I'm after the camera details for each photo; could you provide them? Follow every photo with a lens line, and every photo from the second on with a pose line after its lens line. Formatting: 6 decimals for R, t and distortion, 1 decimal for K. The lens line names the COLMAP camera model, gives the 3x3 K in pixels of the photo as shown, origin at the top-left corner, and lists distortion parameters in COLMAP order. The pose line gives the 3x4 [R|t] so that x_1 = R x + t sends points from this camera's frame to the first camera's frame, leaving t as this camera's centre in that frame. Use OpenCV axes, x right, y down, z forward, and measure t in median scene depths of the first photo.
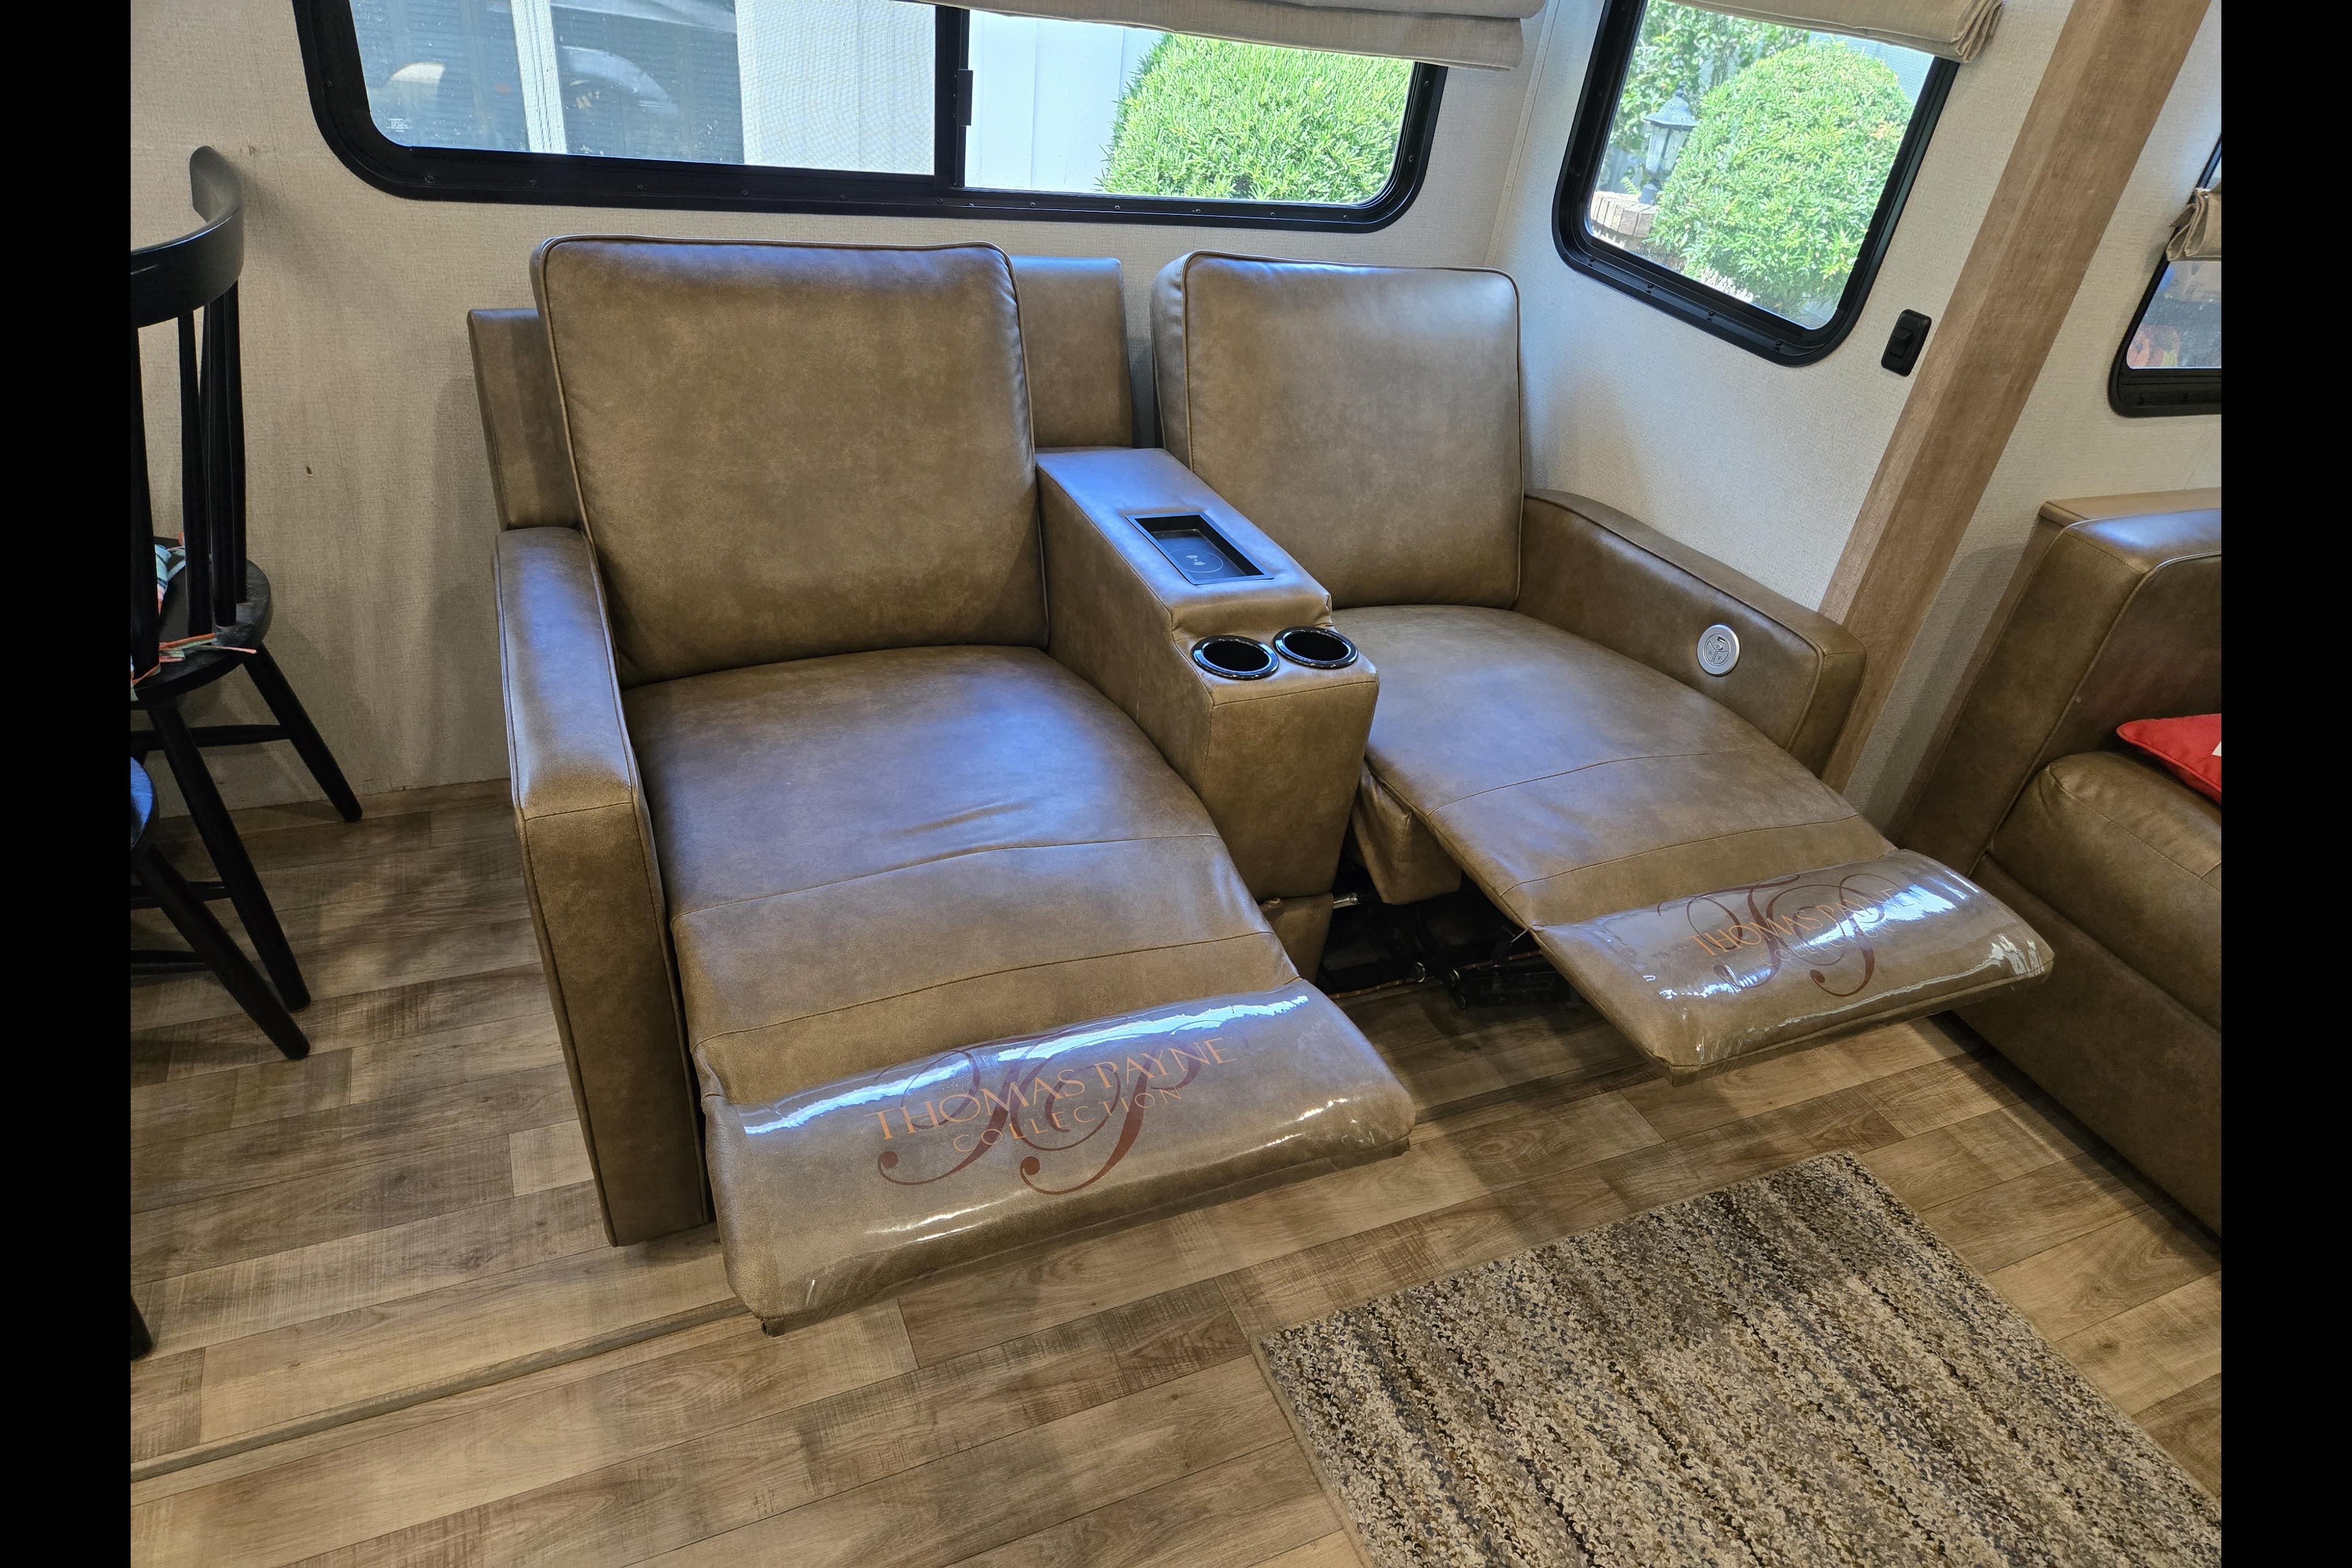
lens RADIAL K [[1370.6, 0, 1176.0], [0, 1370.6, 784.0], [0, 0, 1]] dist [0.001010, -0.024451]
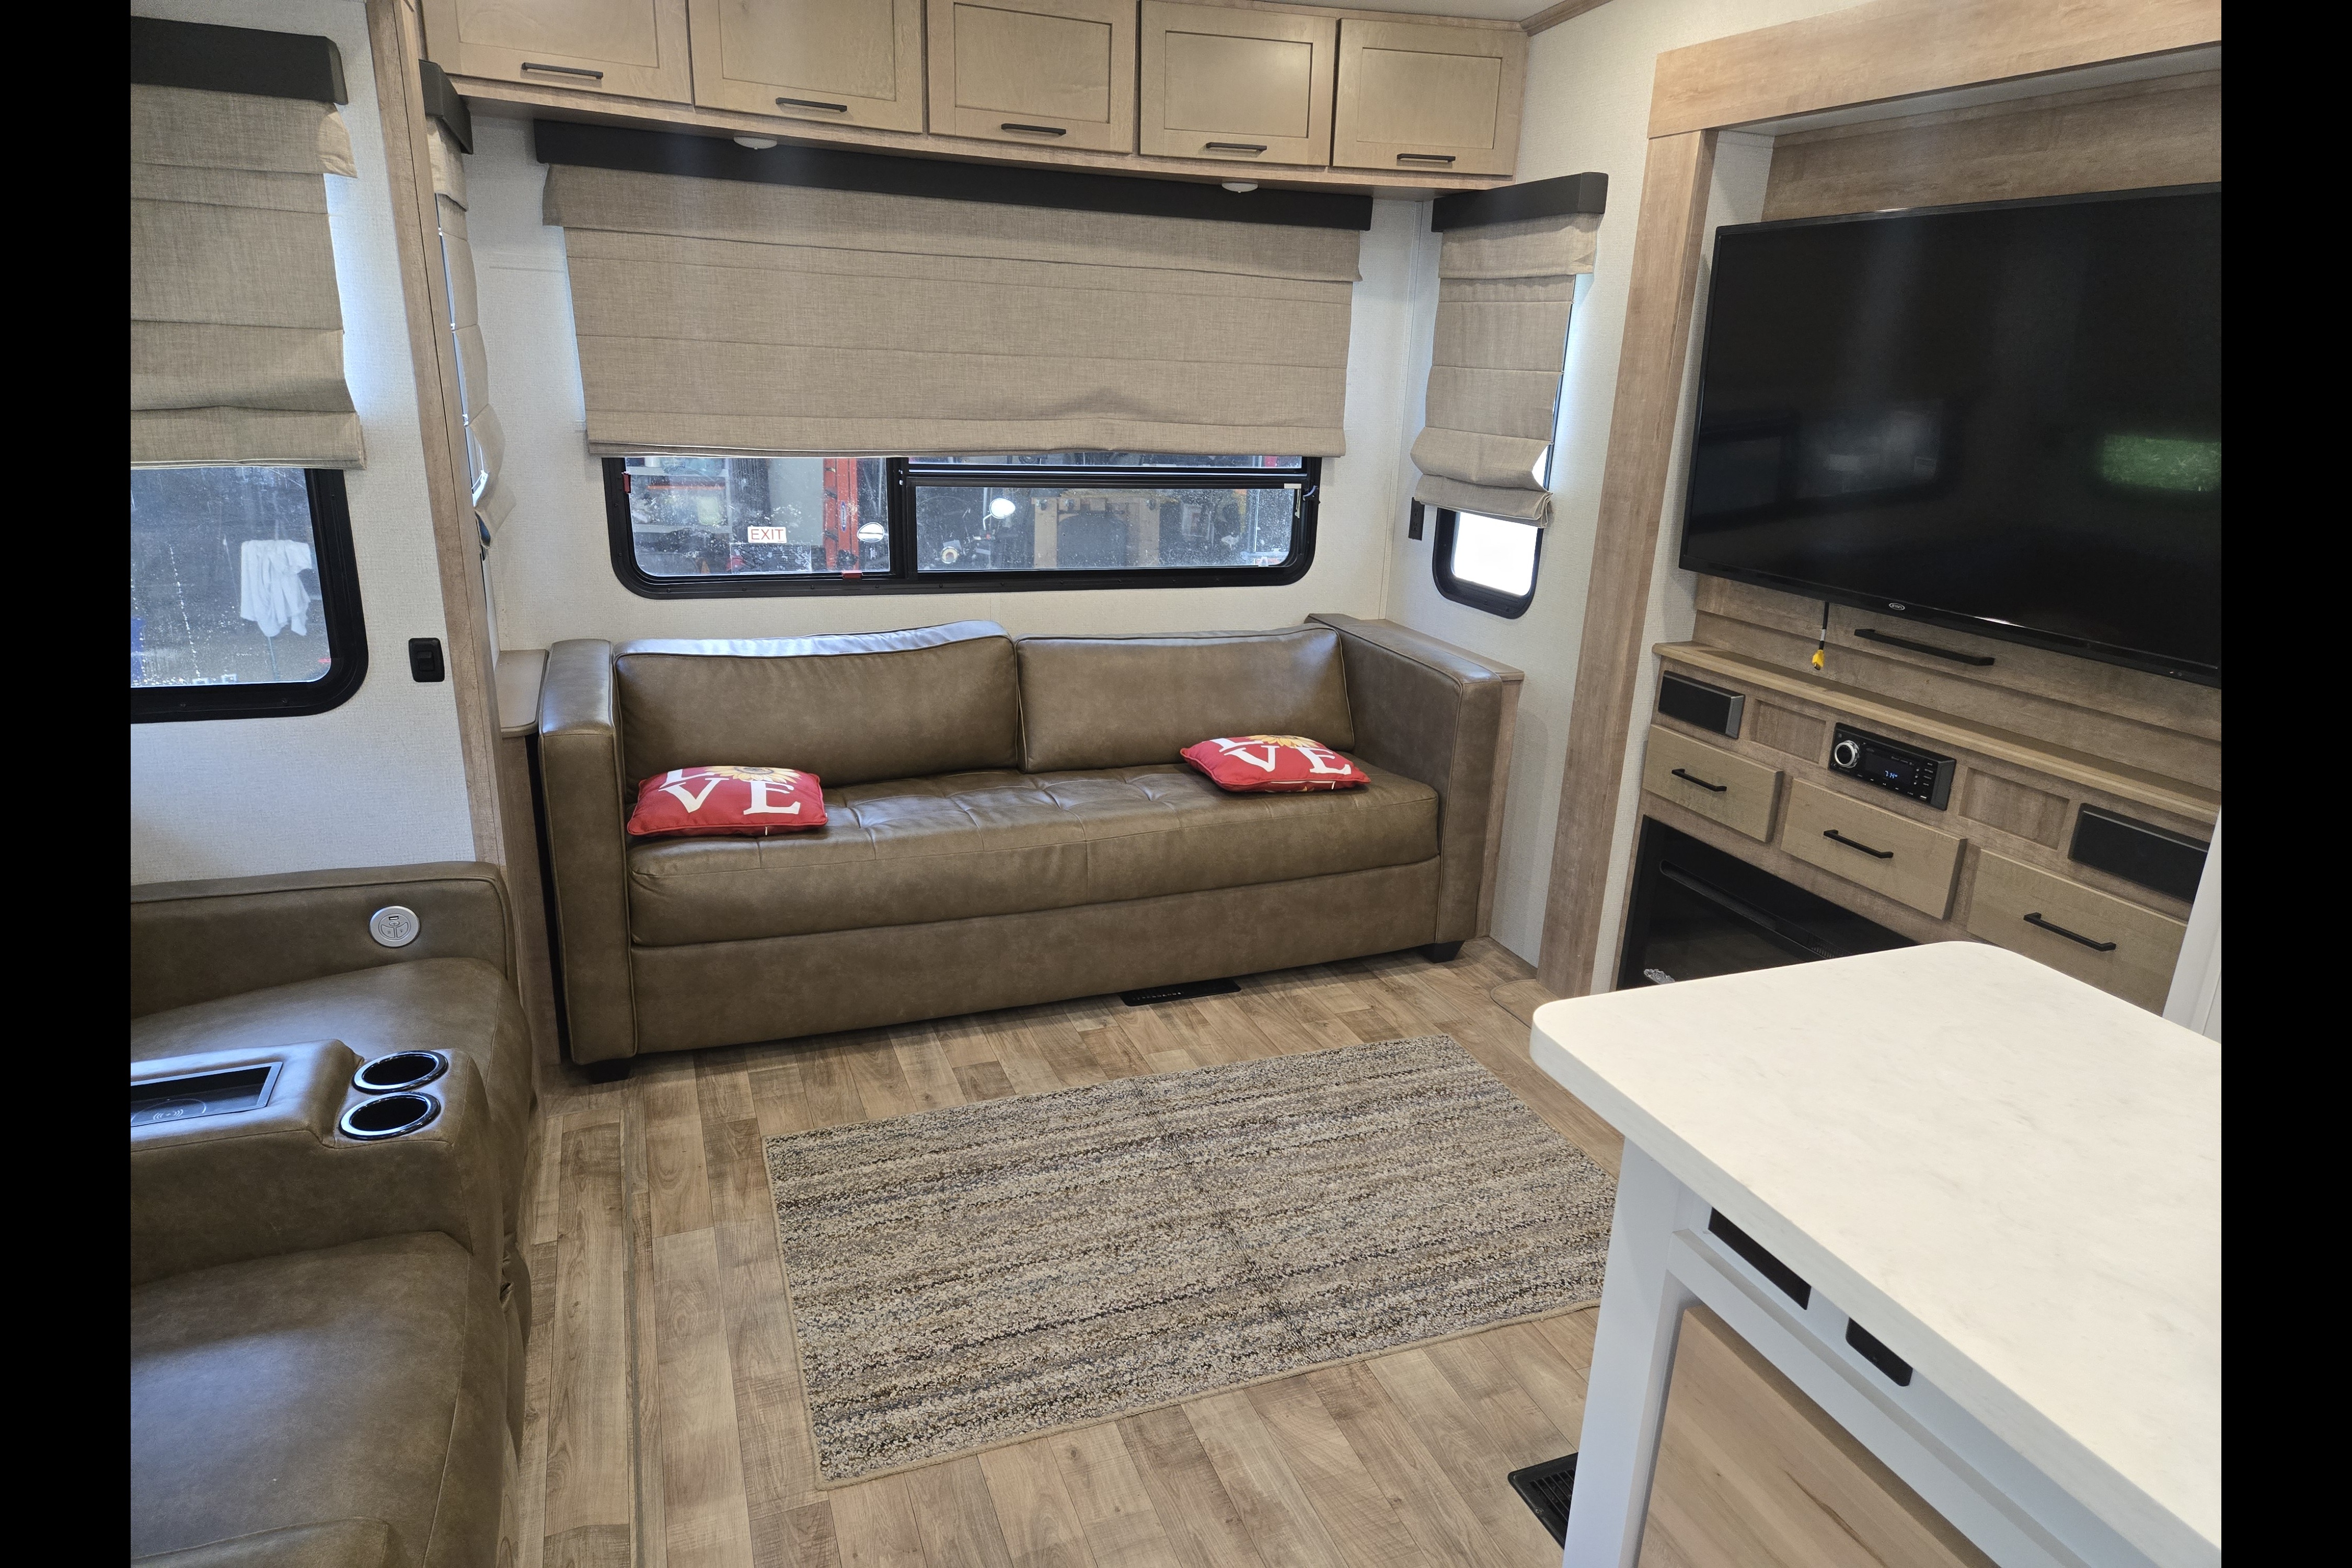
lens RADIAL K [[1370.6, 0, 1176.0], [0, 1370.6, 784.0], [0, 0, 1]] dist [0.001010, -0.024451]
pose [[0.057416, -0.413366, 0.908753, -0.765438], [0.536794, 0.780262, 0.321004, -0.303251], [-0.841758, 0.469382, 0.266692, 0.111144]]
